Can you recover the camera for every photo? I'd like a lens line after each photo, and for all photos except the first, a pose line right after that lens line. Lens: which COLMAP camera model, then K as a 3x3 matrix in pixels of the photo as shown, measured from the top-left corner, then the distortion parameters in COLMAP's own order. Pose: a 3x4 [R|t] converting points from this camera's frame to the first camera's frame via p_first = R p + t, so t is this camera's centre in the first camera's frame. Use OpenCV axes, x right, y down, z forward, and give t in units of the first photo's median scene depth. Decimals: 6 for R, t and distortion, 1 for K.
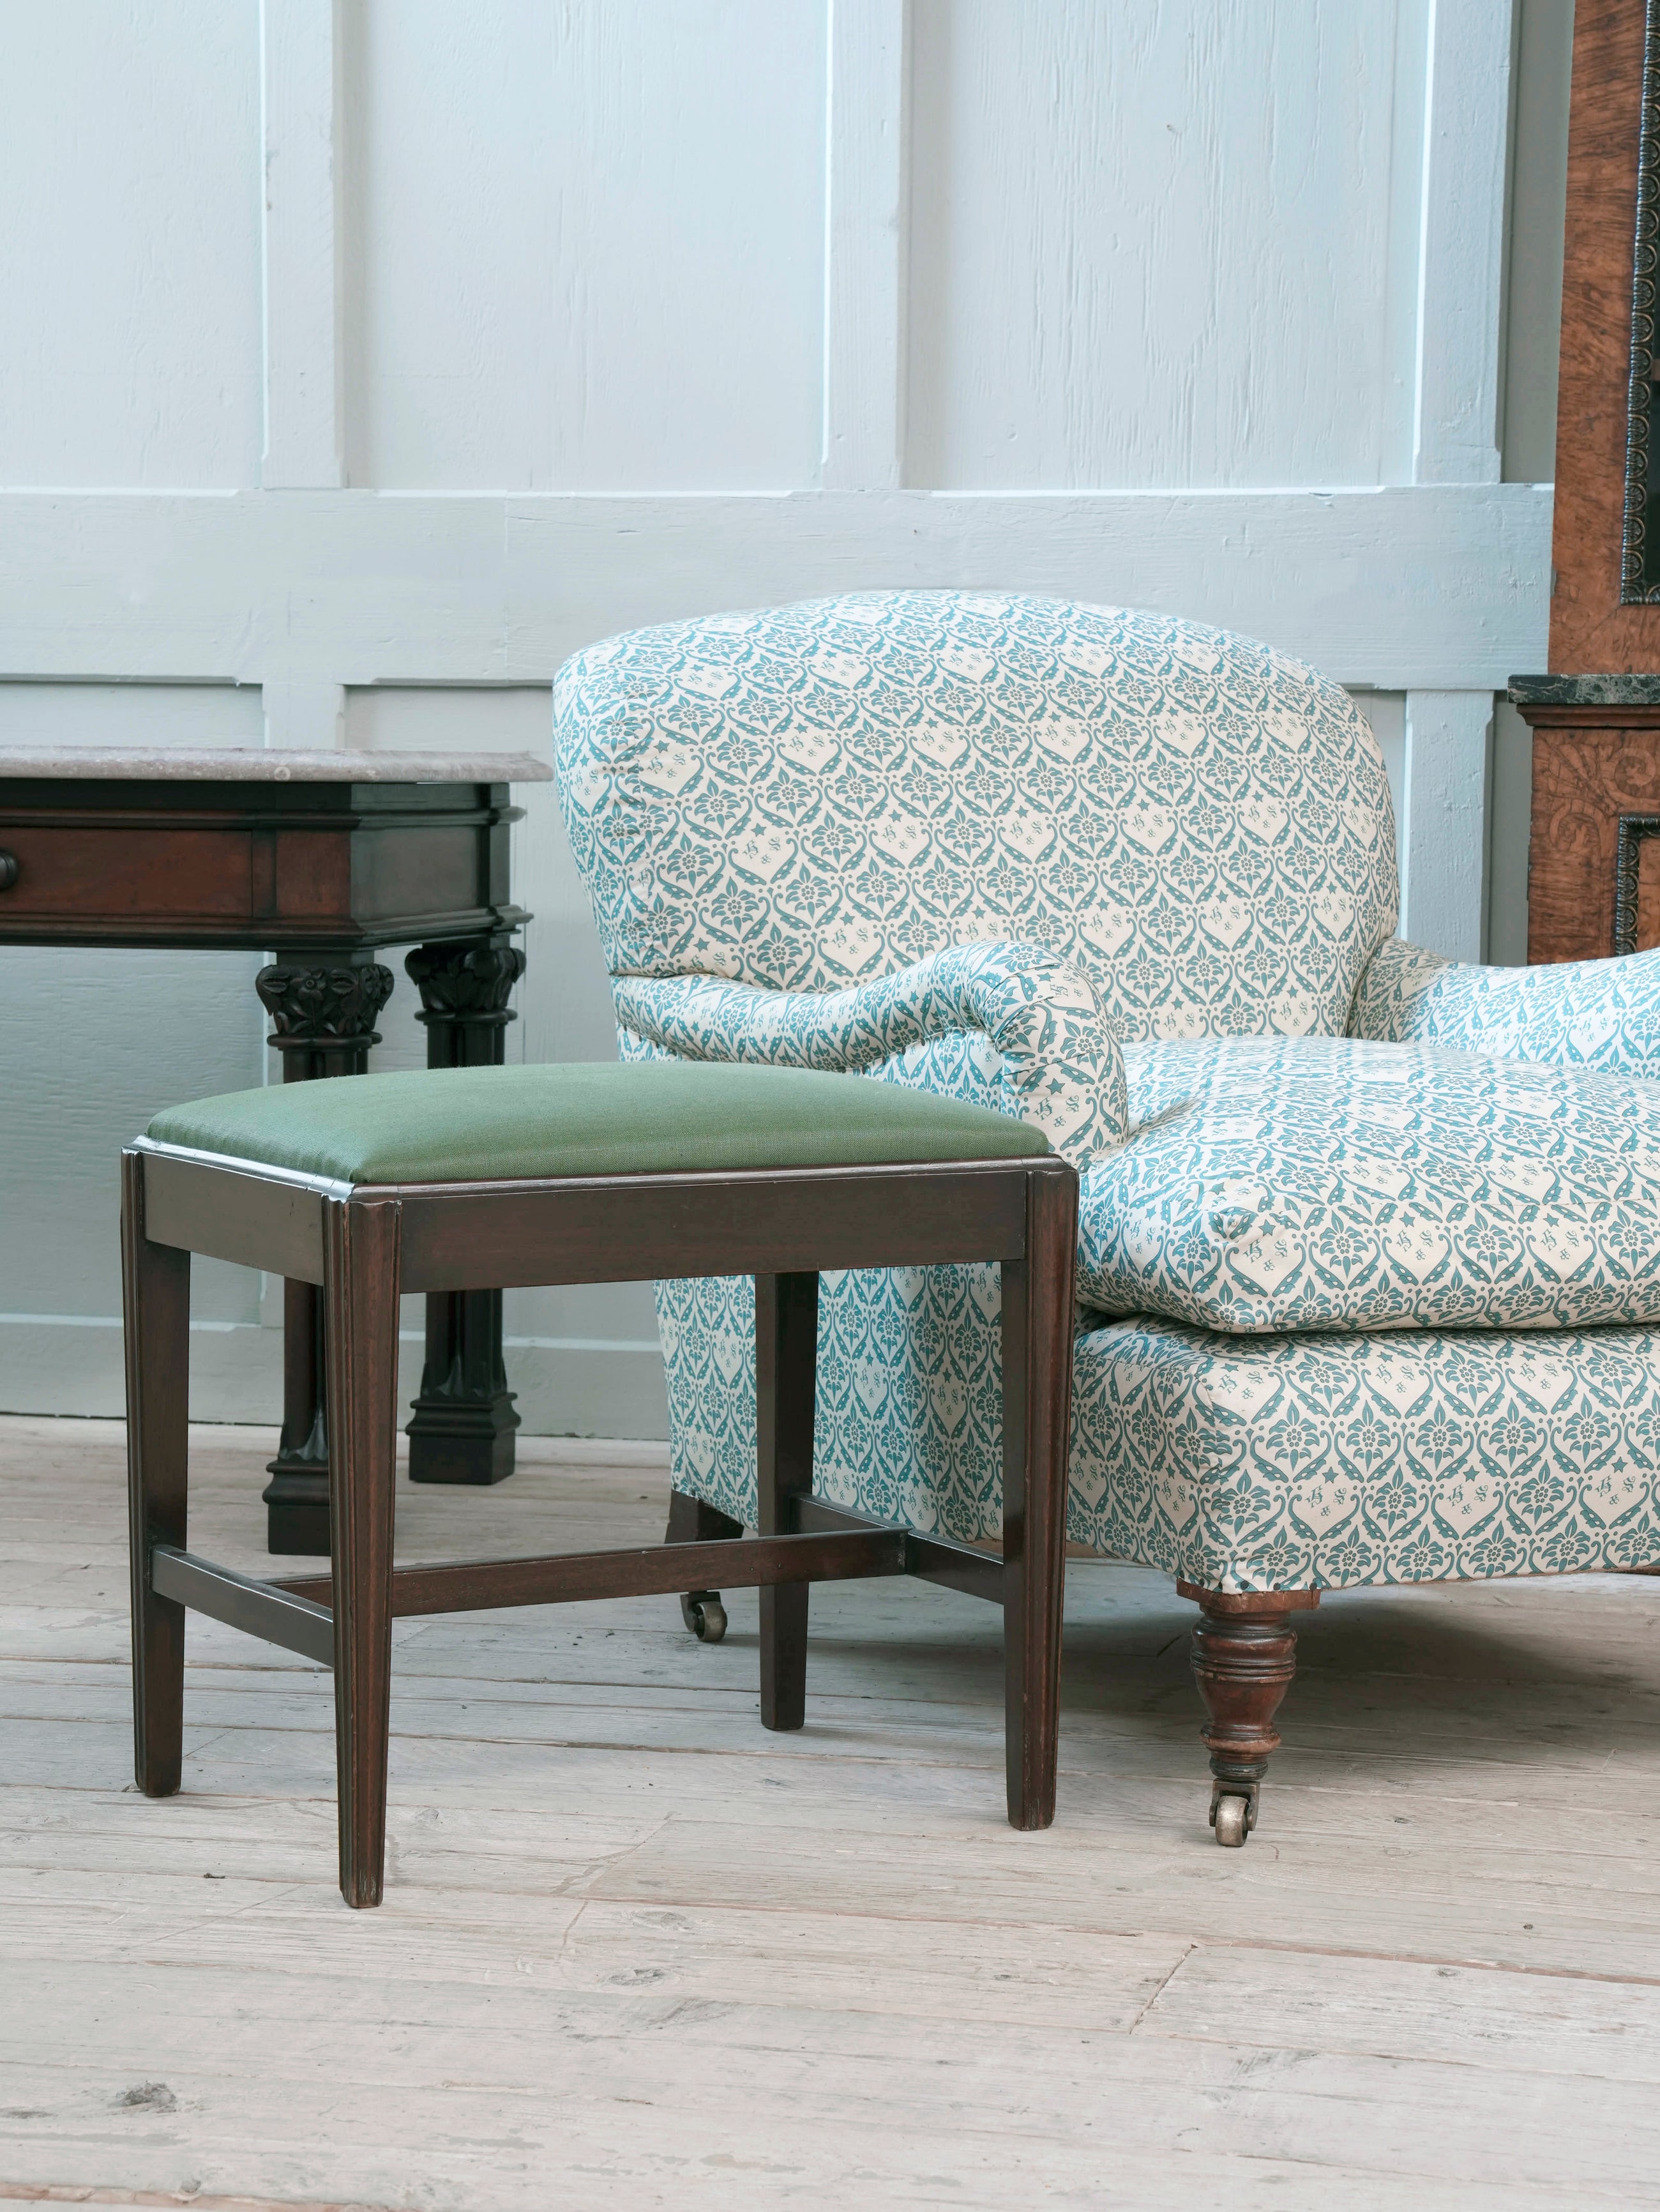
lens RADIAL K [[4992.8, 0, 820.4], [0, 4992.8, 1187.7], [0, 0, 1]] dist [0.280011, 0.571350]
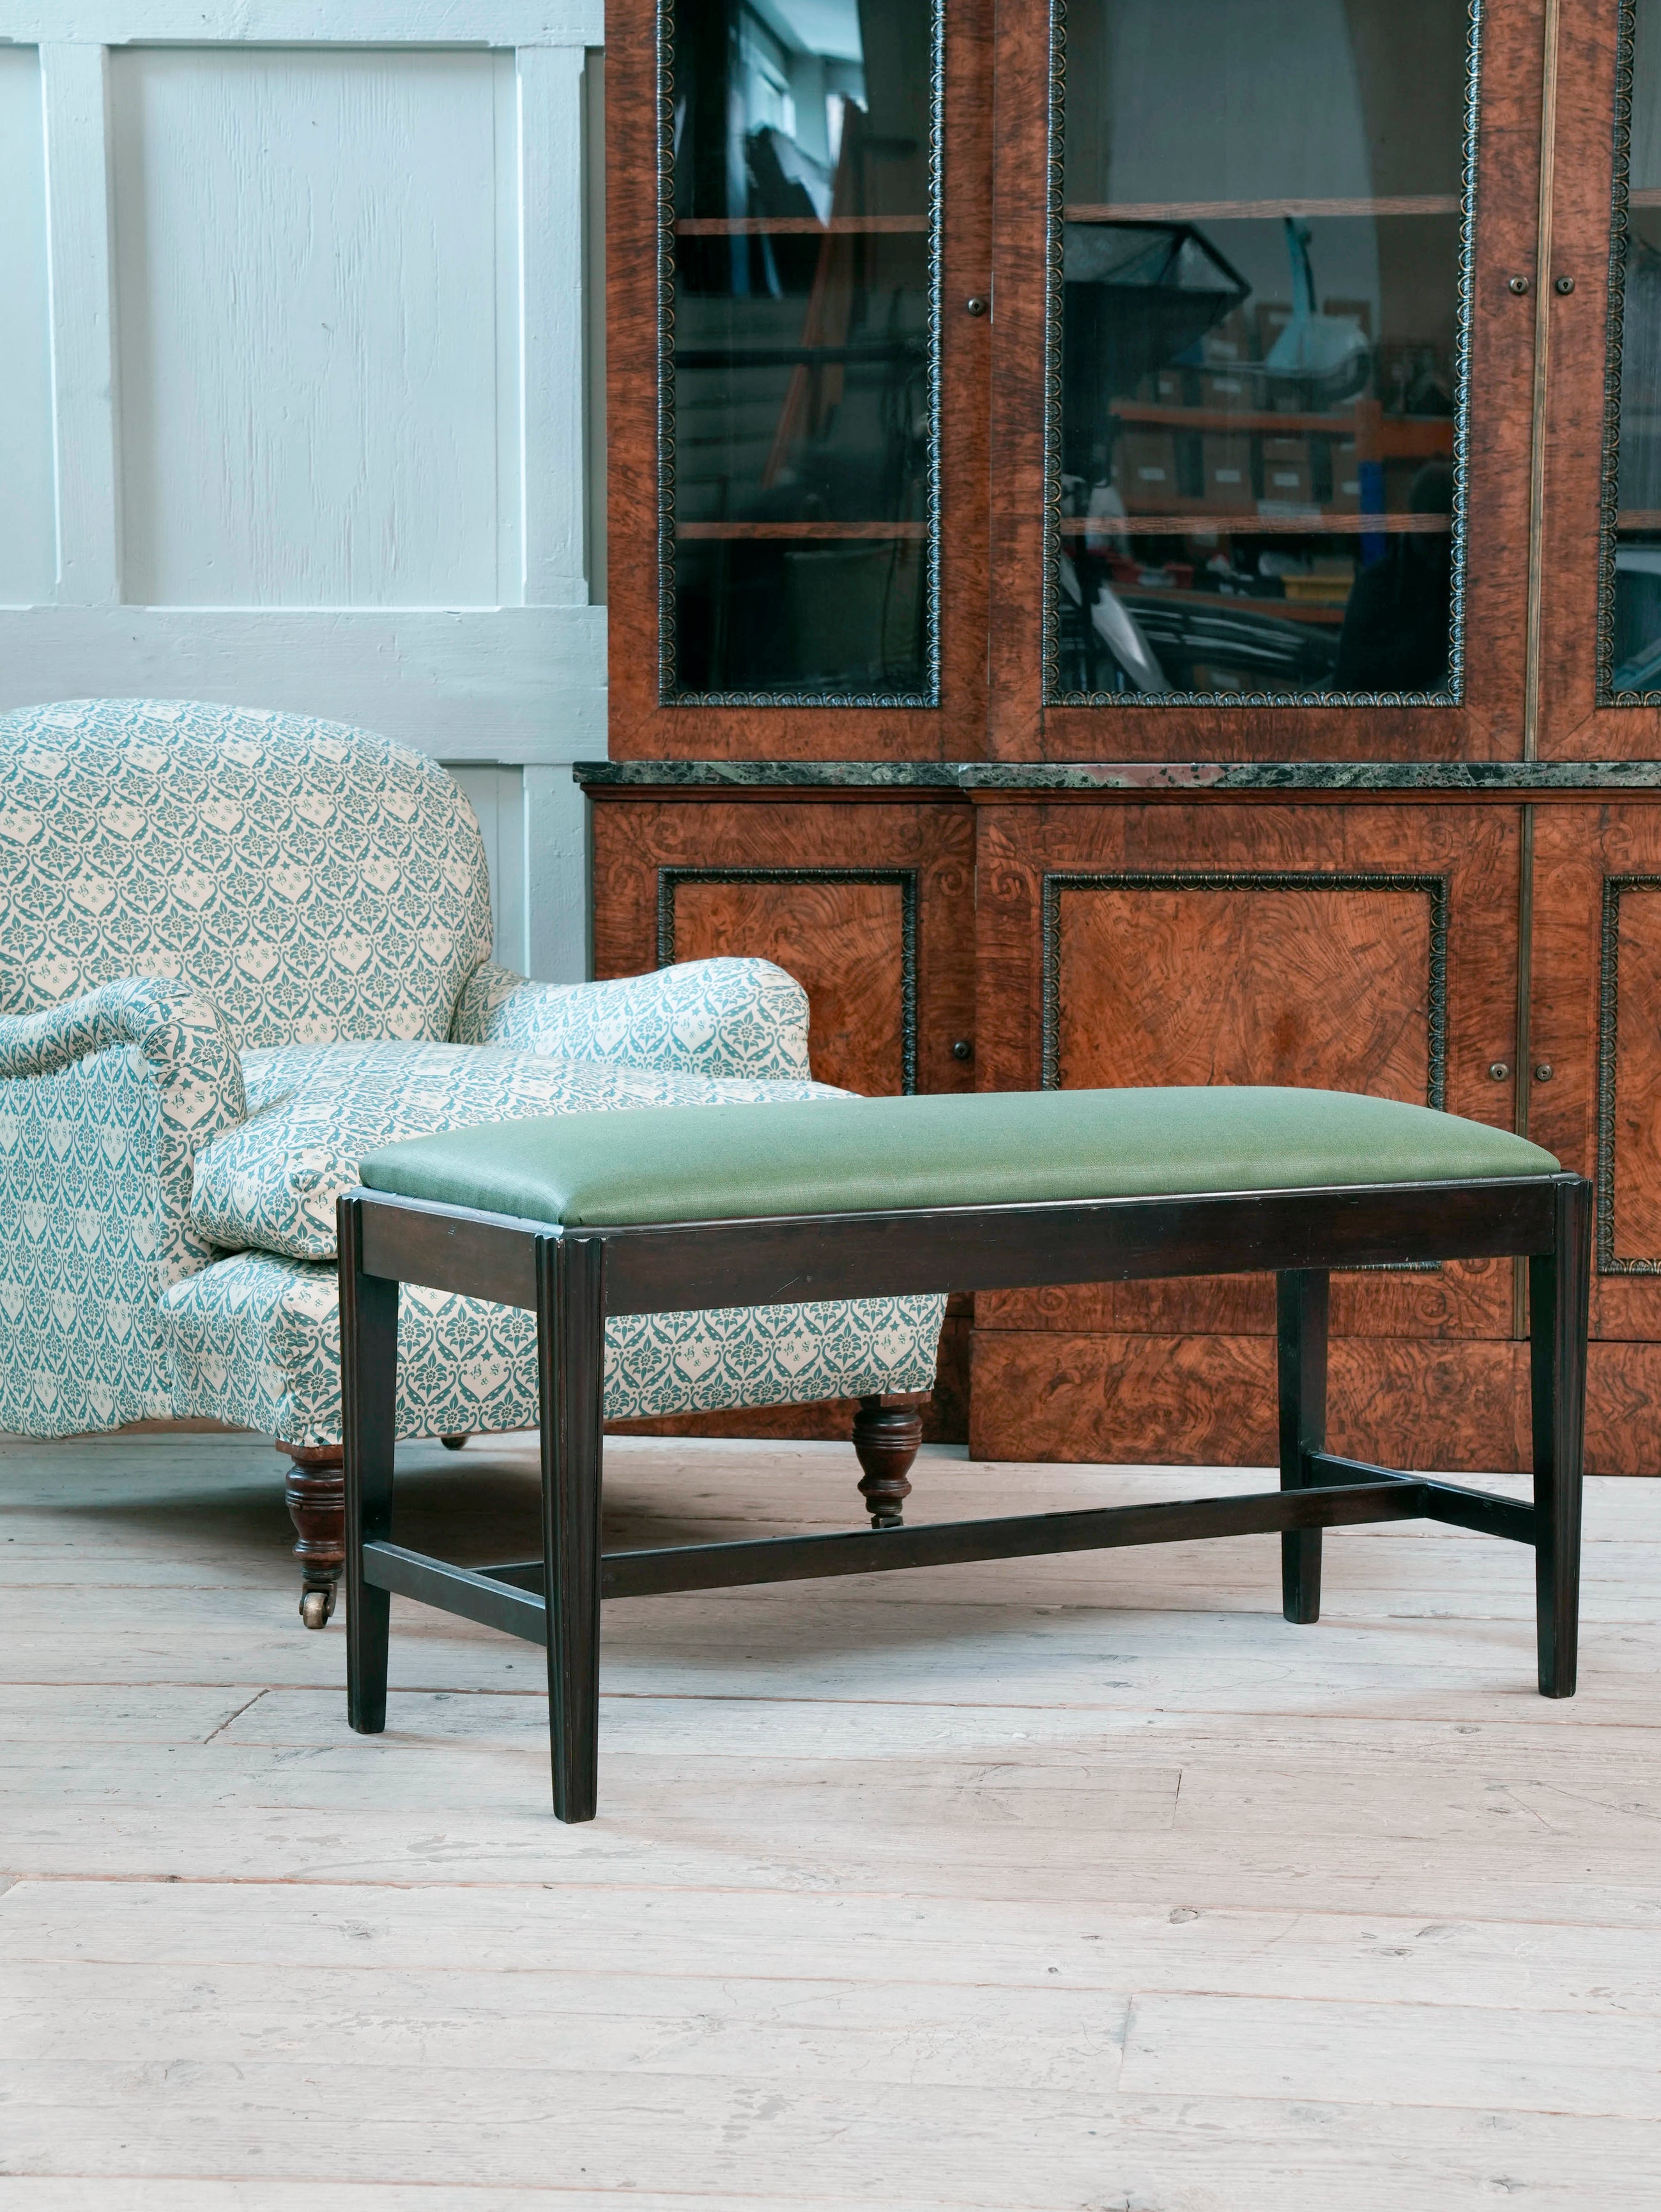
lens RADIAL K [[4544.1, 0, 828.4], [0, 4544.1, 1158.1], [0, 0, 1]] dist [0.229765, 0.614176]
pose [[0.990504, -0.023707, 0.135427, 0.042106], [0.023514, 0.999719, 0.003023, 0.000284], [-0.135461, 0.000190, 0.990783, -0.211512]]
